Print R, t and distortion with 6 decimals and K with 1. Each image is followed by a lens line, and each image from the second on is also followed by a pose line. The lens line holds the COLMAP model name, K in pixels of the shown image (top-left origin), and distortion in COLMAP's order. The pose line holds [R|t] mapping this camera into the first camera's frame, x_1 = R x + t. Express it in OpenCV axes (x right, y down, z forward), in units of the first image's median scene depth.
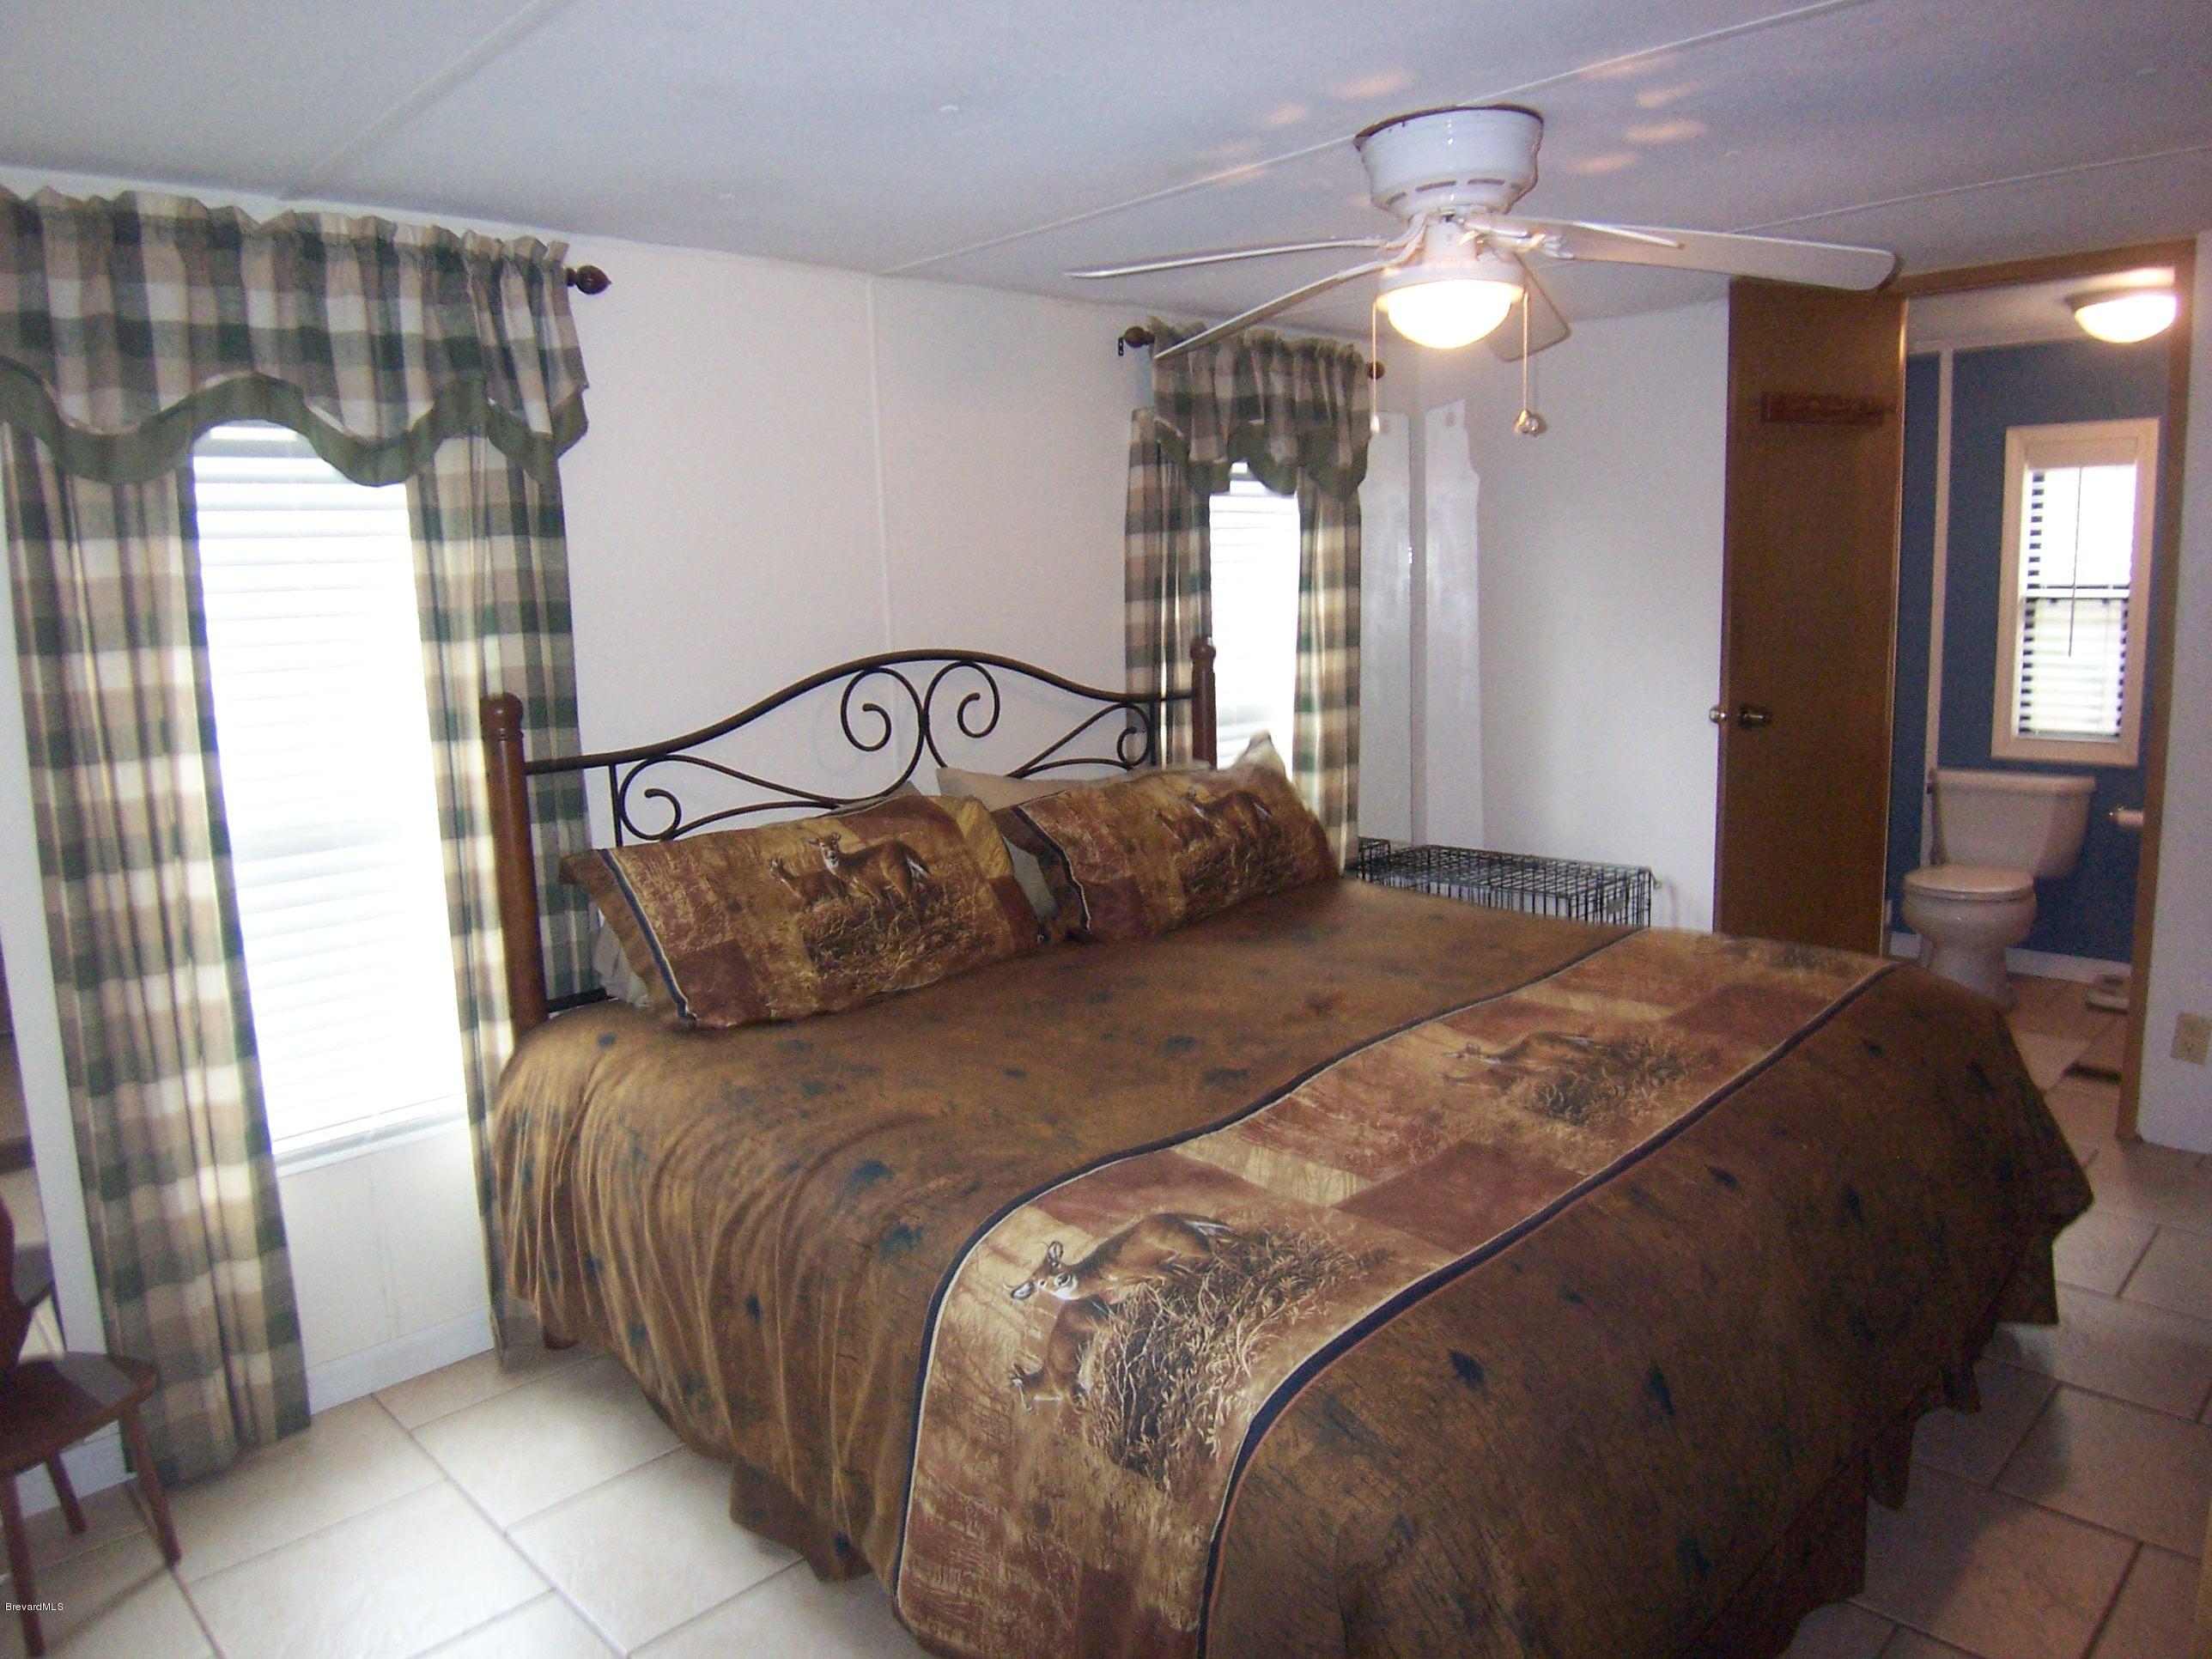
lens RADIAL K [[1493.9, 0, 1103.5], [0, 1493.9, 745.2], [0, 0, 1]] dist [-0.001479, -0.001118]
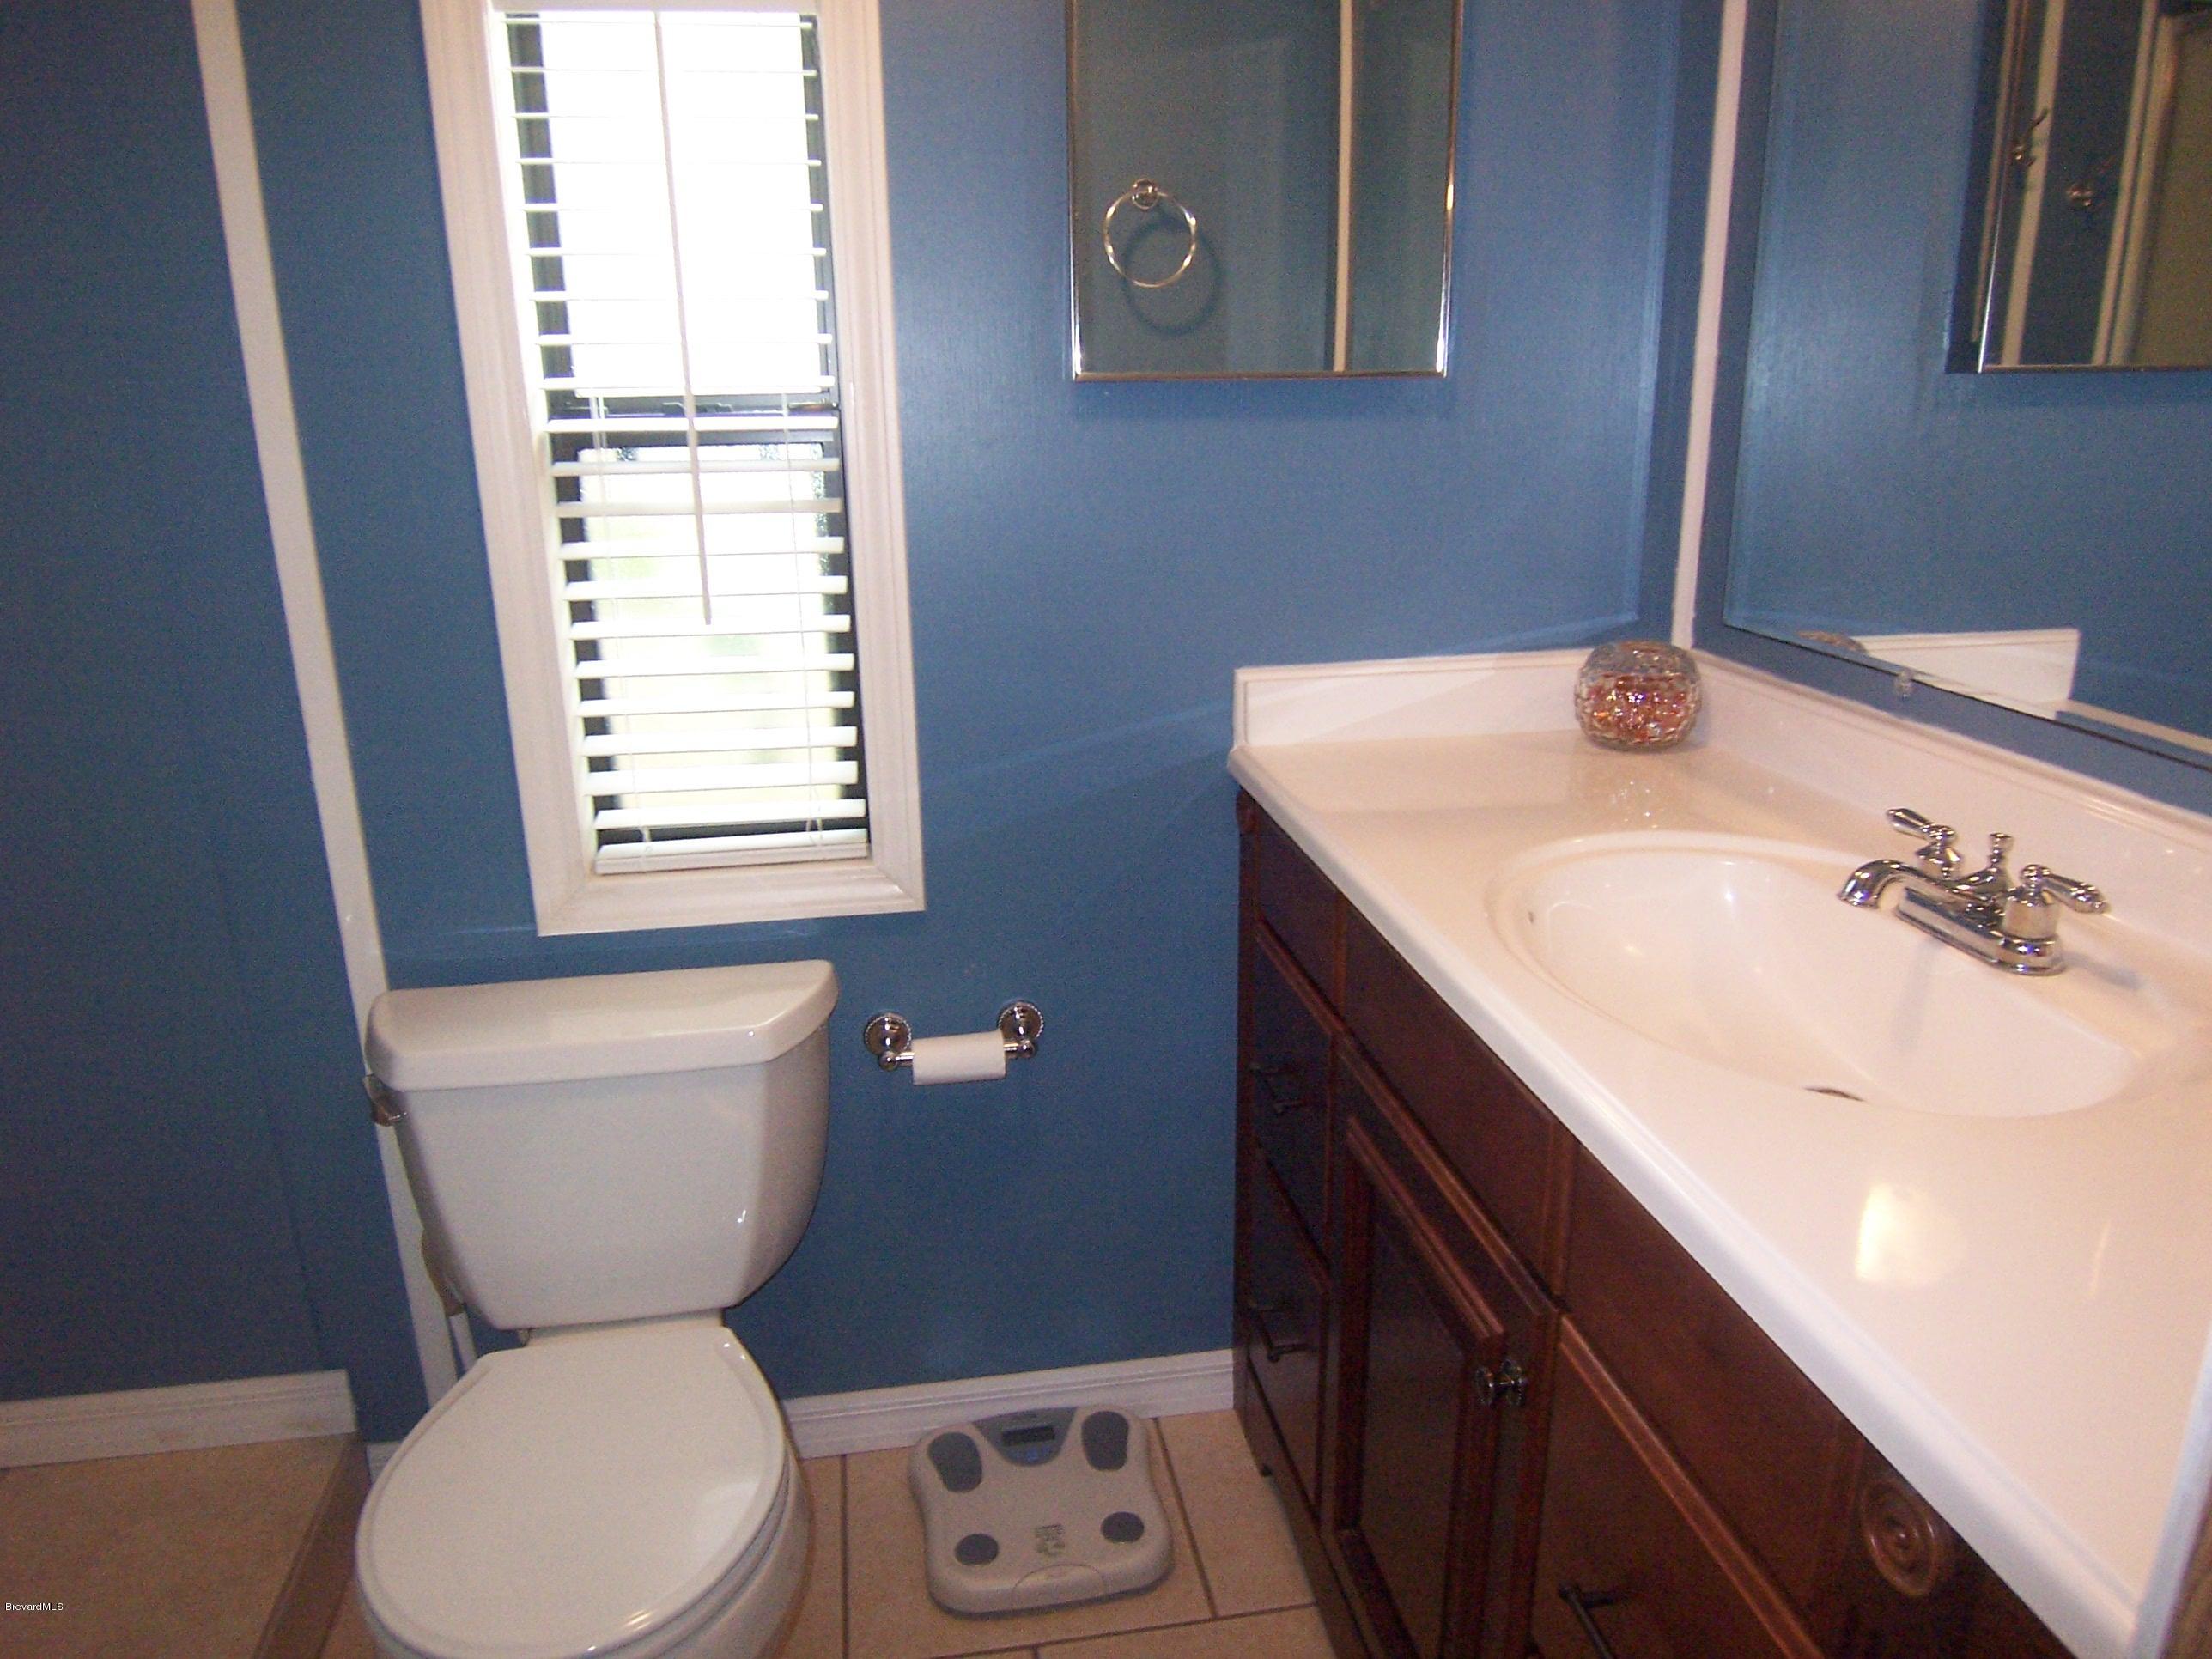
lens RADIAL K [[1493.5, 0, 1106.0], [0, 1493.5, 829.5], [0, 0, 1]] dist [-0.005916, -0.038394]
pose [[0.572407, -0.211648, 0.792184, 0.421259], [0.102963, 0.977019, 0.186632, -0.065644], [-0.813480, -0.025264, 0.581044, 0.724082]]
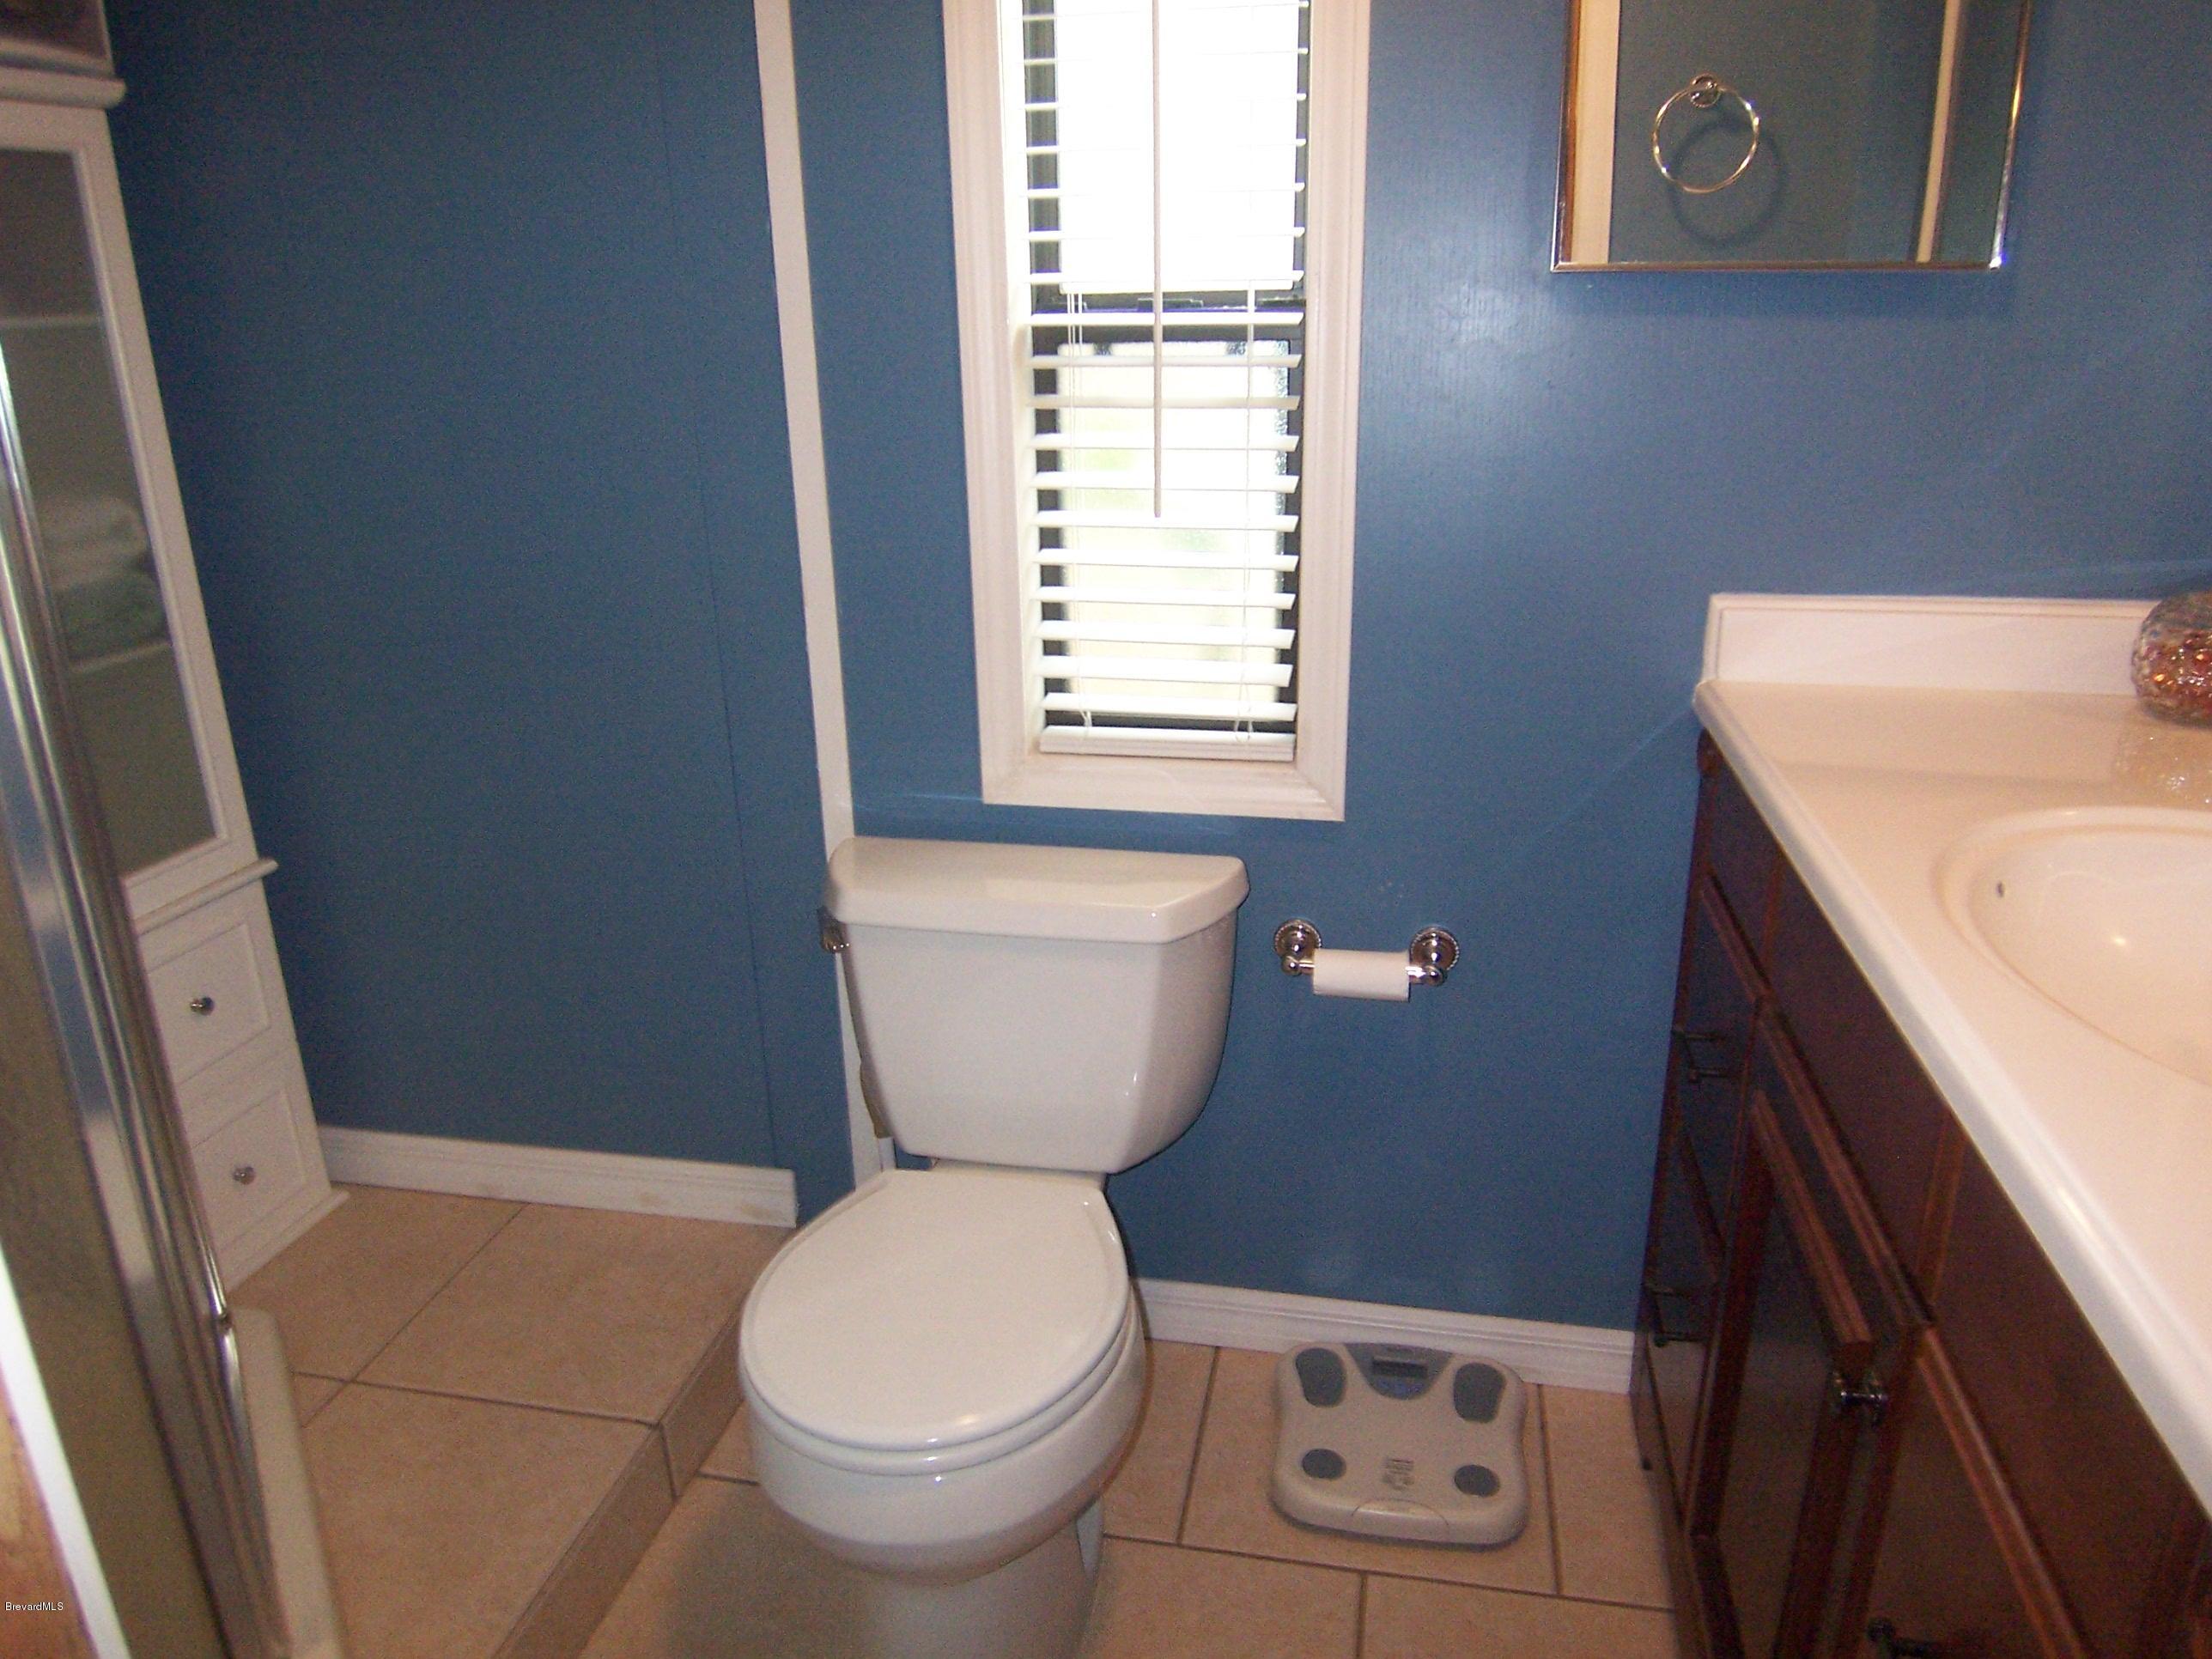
lens RADIAL K [[1493.5, 0, 1106.0], [0, 1493.5, 829.5], [0, 0, 1]] dist [-0.005916, -0.038394]
pose [[0.827339, -0.156126, 0.539570, 0.437769], [0.059700, 0.979595, 0.191909, -0.053964], [-0.558522, -0.126561, 0.819778, 0.709077]]
